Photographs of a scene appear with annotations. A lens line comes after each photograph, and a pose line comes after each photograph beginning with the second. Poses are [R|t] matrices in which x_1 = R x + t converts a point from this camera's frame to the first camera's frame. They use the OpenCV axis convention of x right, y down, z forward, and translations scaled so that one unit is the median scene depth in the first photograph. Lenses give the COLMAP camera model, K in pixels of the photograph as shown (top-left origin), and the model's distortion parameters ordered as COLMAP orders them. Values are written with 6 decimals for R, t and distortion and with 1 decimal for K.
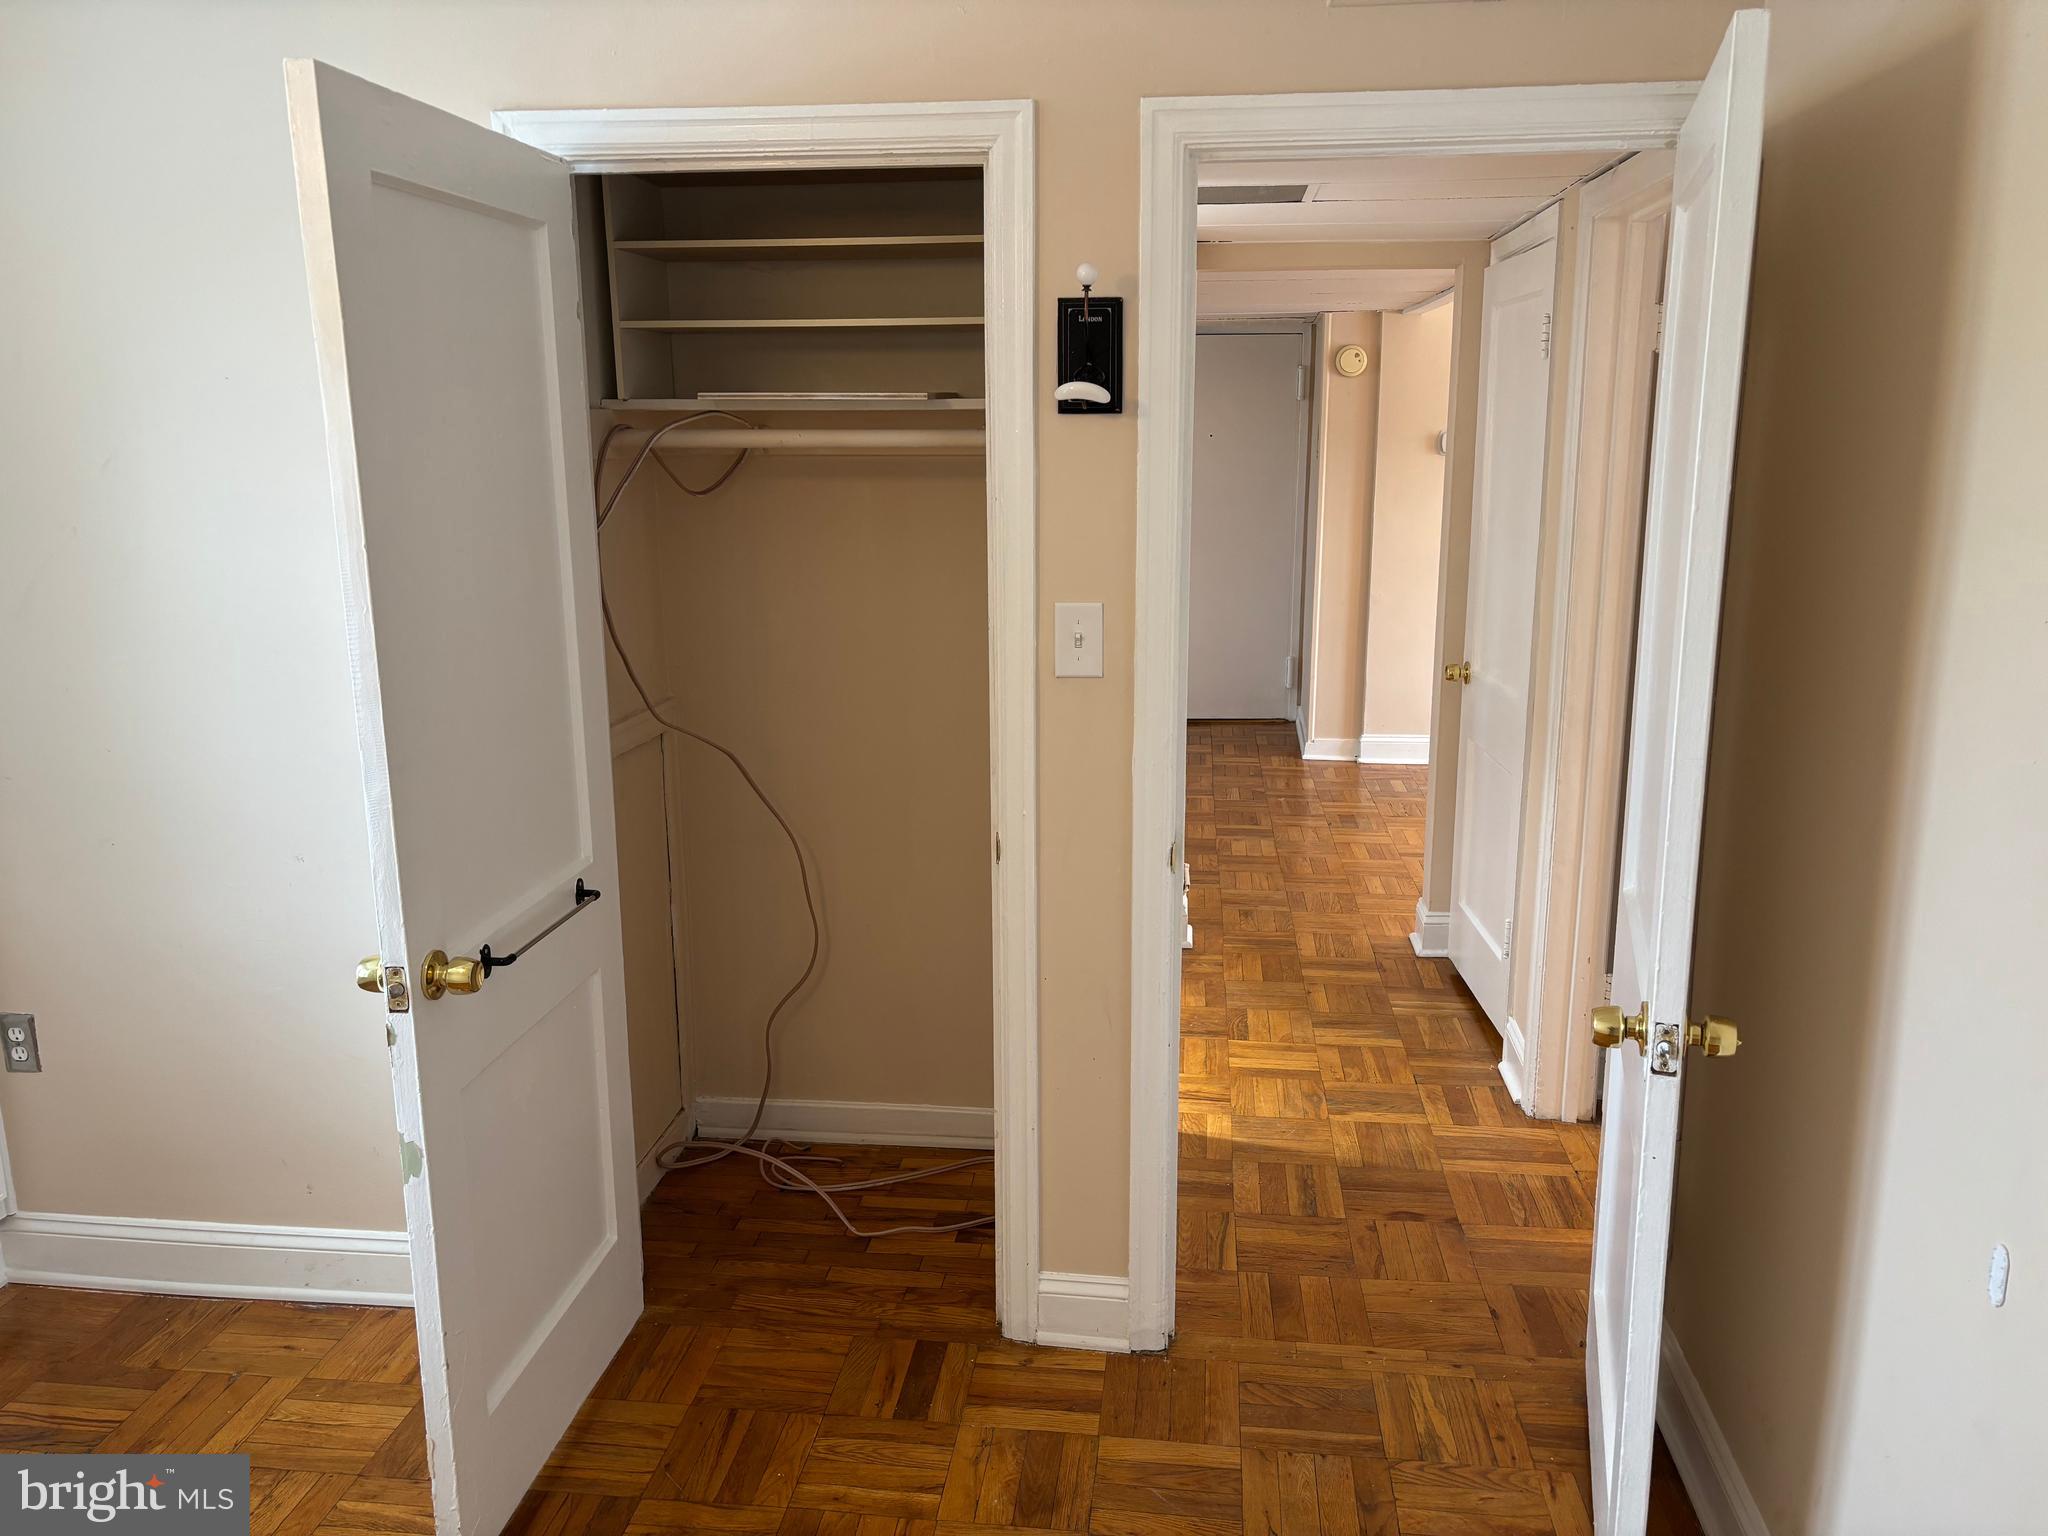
lens RADIAL K [[1570.6, 0, 1027.0], [0, 1570.6, 765.2], [0, 0, 1]] dist [0.032153, -0.013275]
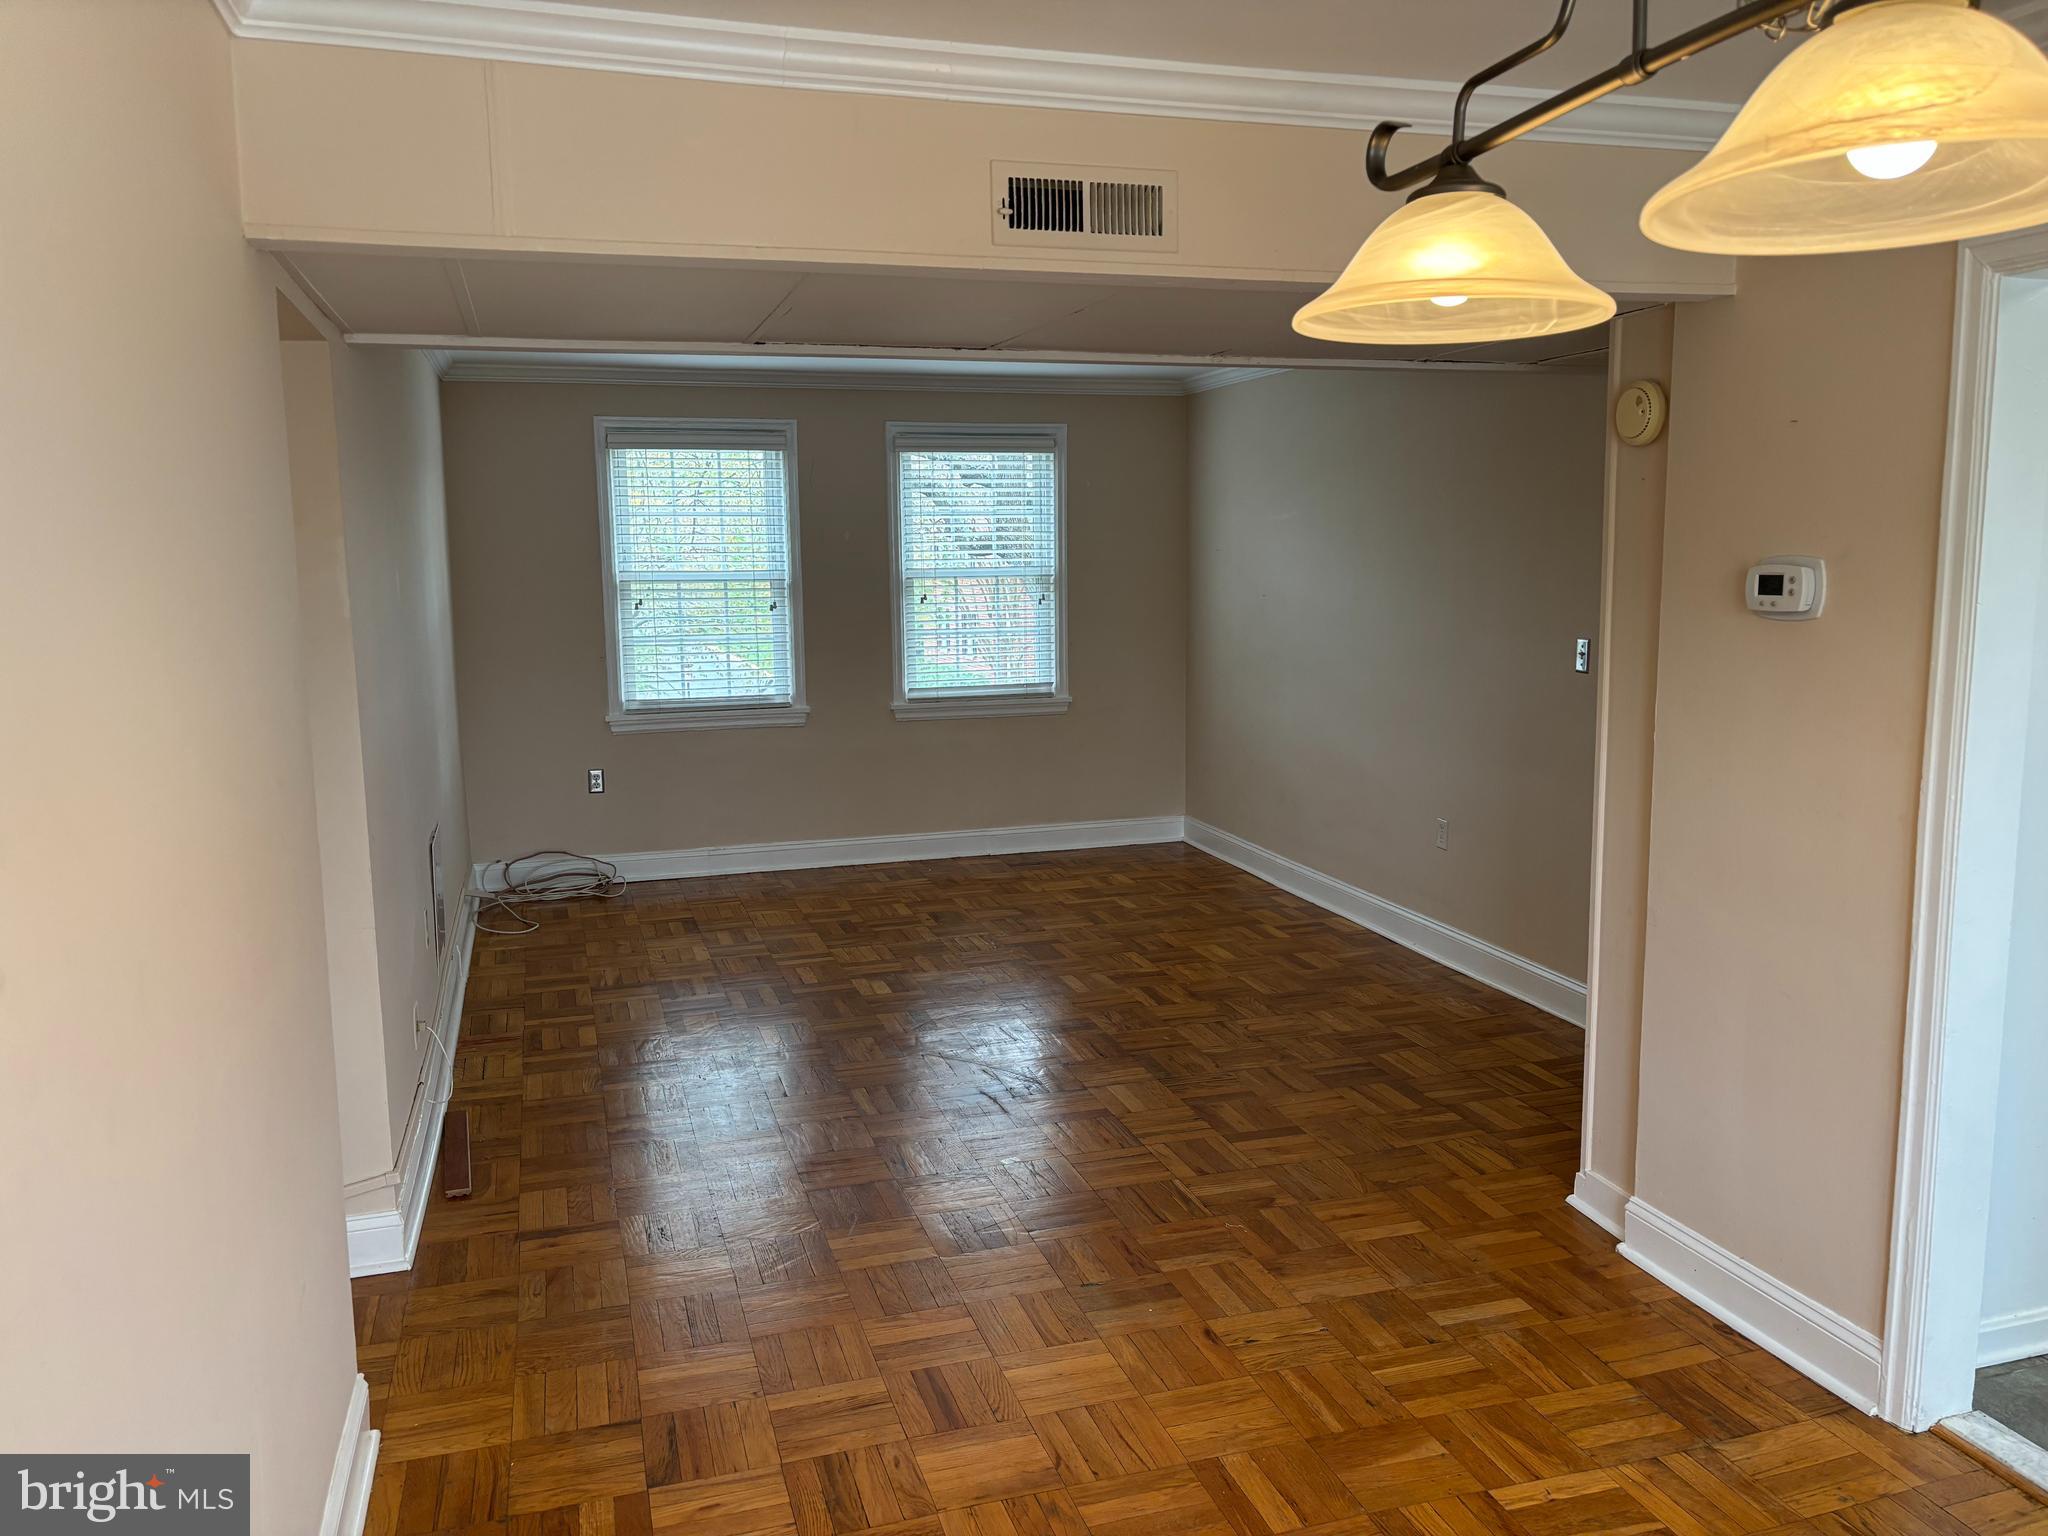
lens RADIAL K [[1570.6, 0, 1027.0], [0, 1570.6, 765.2], [0, 0, 1]] dist [0.032153, -0.013275]
pose [[0.407959, 0.131285, -0.903512, 0.719487], [-0.186553, 0.980715, 0.058269, -0.184493], [0.893738, 0.144782, 0.424584, 0.781850]]
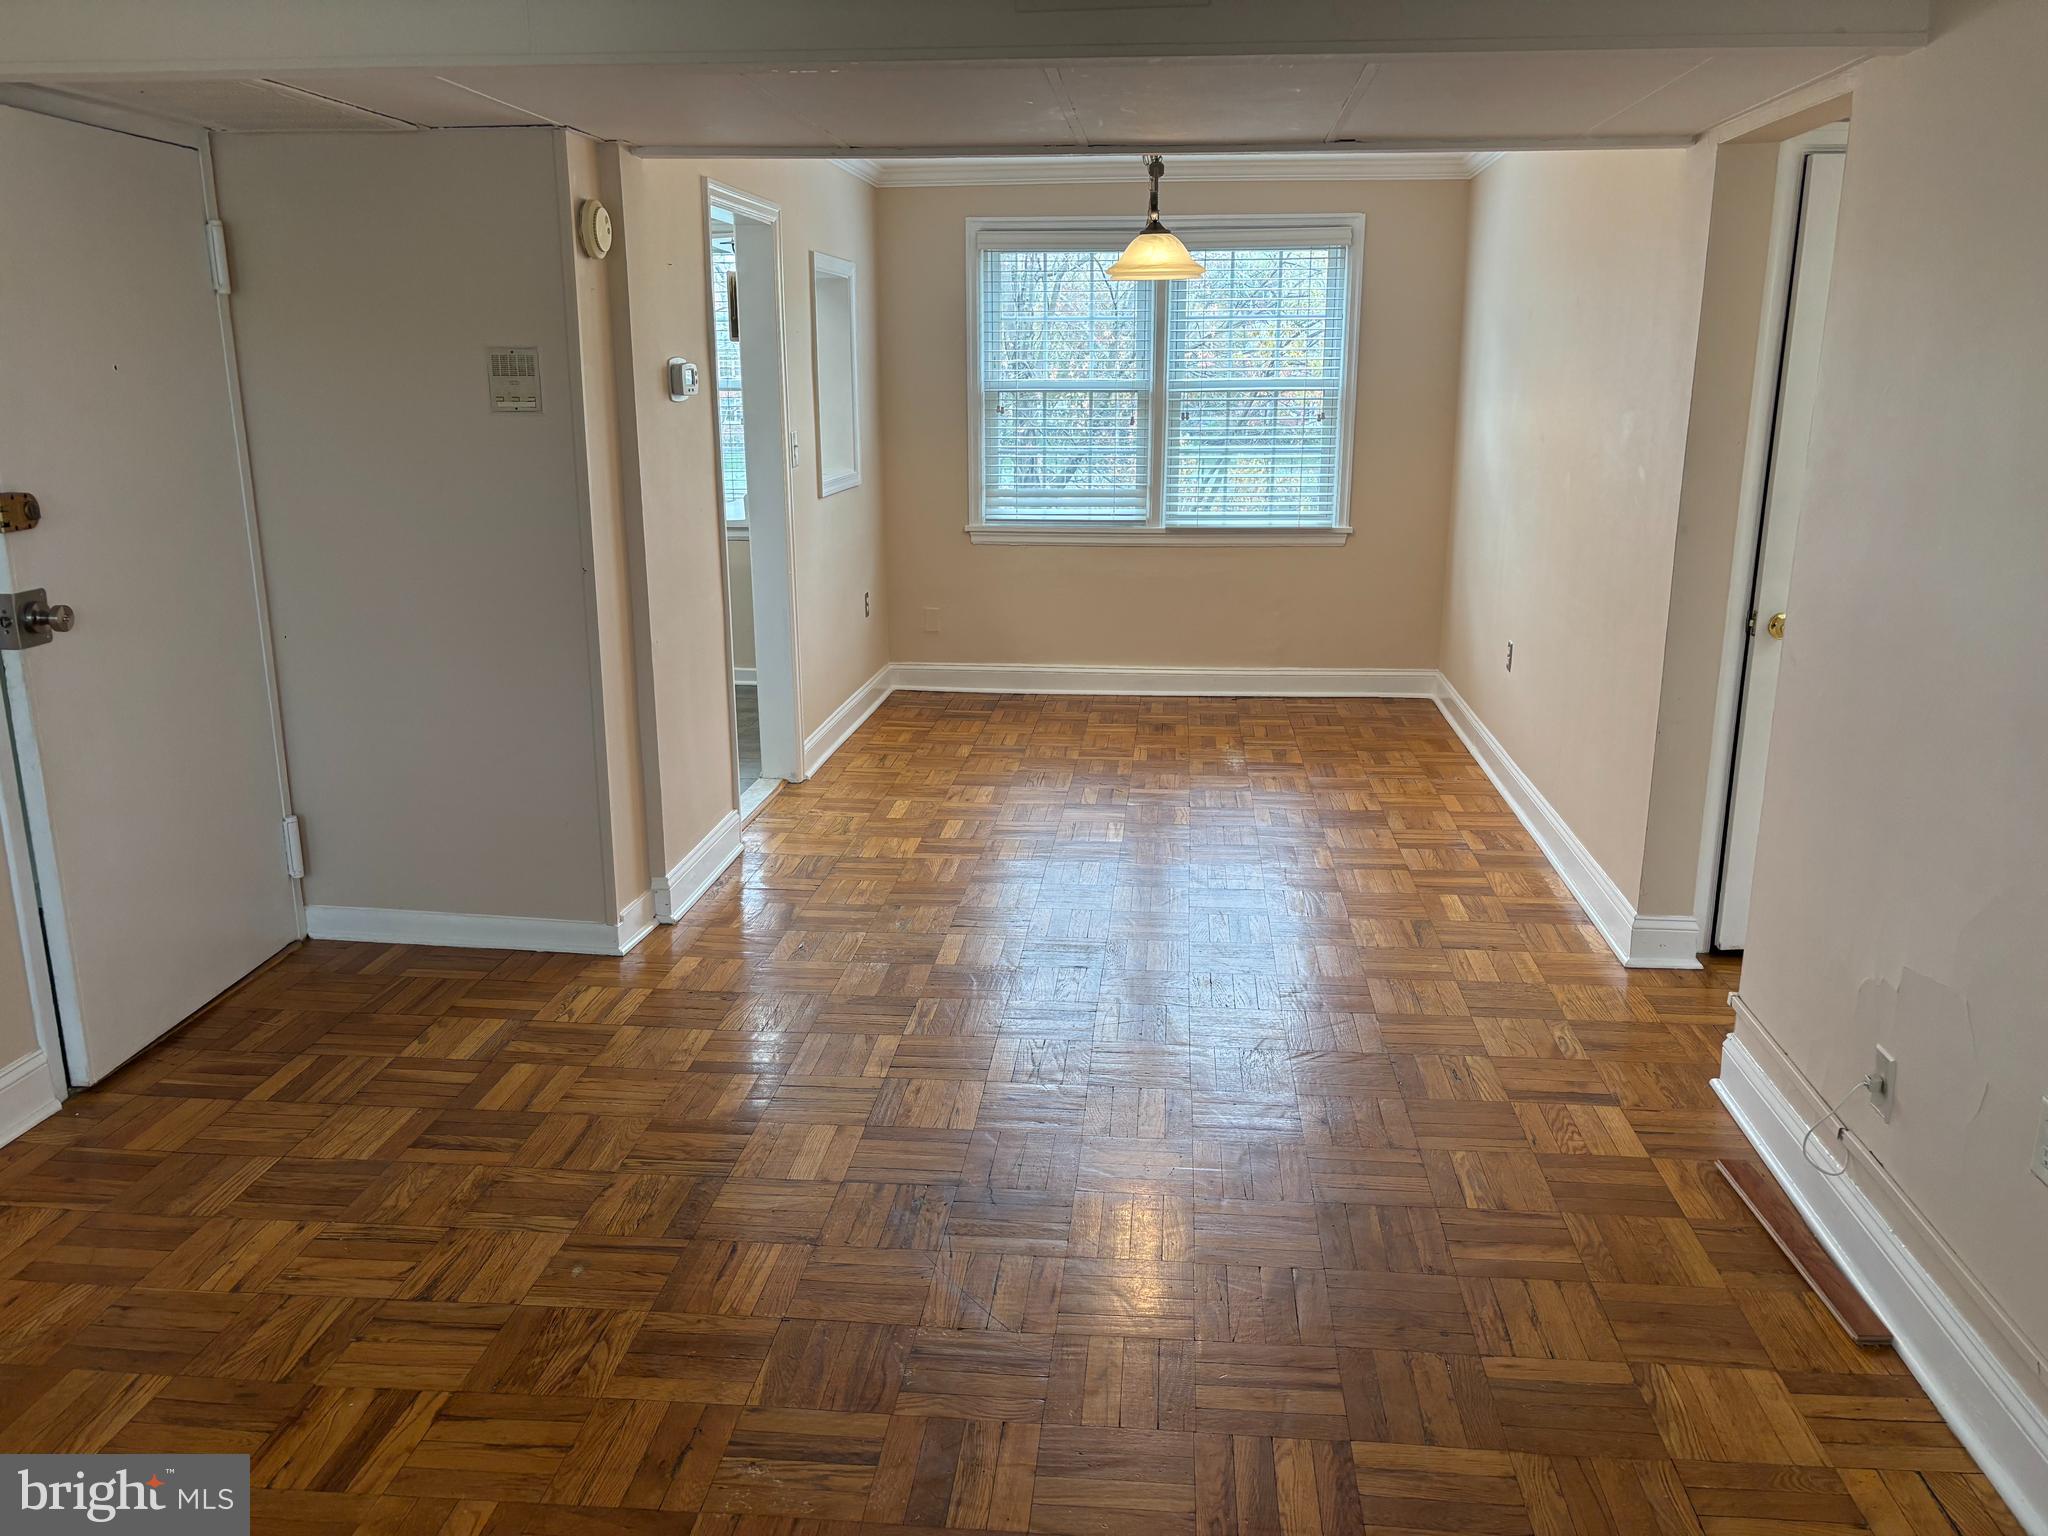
lens RADIAL K [[1548.4, 0, 1024.0], [0, 1548.4, 768.0], [0, 0, 1]] dist [0.101910, -0.068618]
pose [[-0.019193, -0.247865, 0.968604, -0.466196], [0.214978, 0.945100, 0.246110, -0.231145], [-0.976430, 0.212952, 0.035146, 1.068875]]
